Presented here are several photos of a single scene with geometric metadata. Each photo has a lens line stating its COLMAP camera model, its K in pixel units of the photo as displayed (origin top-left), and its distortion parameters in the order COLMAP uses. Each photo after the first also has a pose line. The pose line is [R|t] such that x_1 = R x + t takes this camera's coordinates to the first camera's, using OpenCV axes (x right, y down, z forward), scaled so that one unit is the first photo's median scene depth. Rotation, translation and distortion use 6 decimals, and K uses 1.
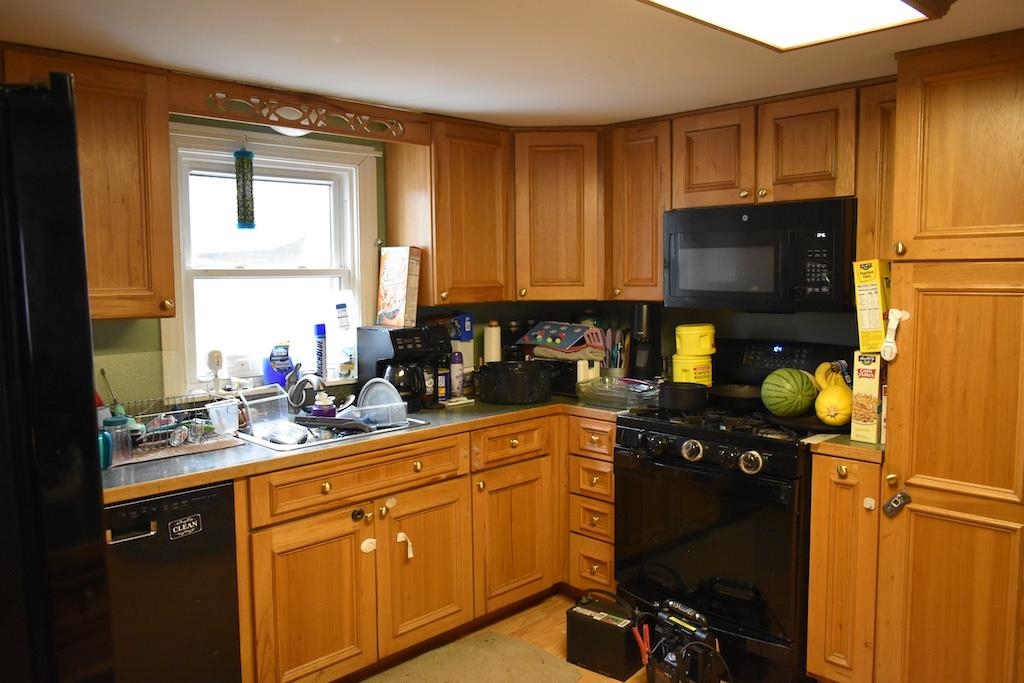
lens RADIAL K [[787.4, 0, 510.6], [0, 787.4, 342.3], [0, 0, 1]] dist [-0.026401, 0.010660]
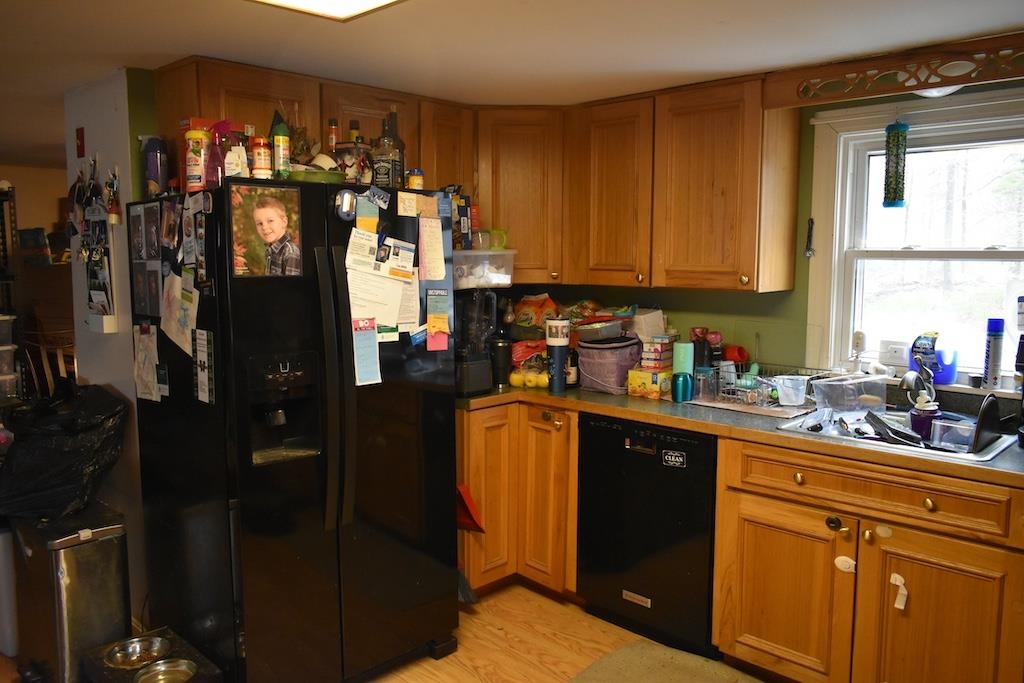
lens RADIAL K [[787.4, 0, 510.6], [0, 787.4, 338.9], [0, 0, 1]] dist [-0.026401, 0.010660]
pose [[0.018851, 0.113826, -0.993322, 0.615058], [-0.093956, 0.989304, 0.111583, -0.050785], [0.995398, 0.091225, 0.029344, 0.539823]]
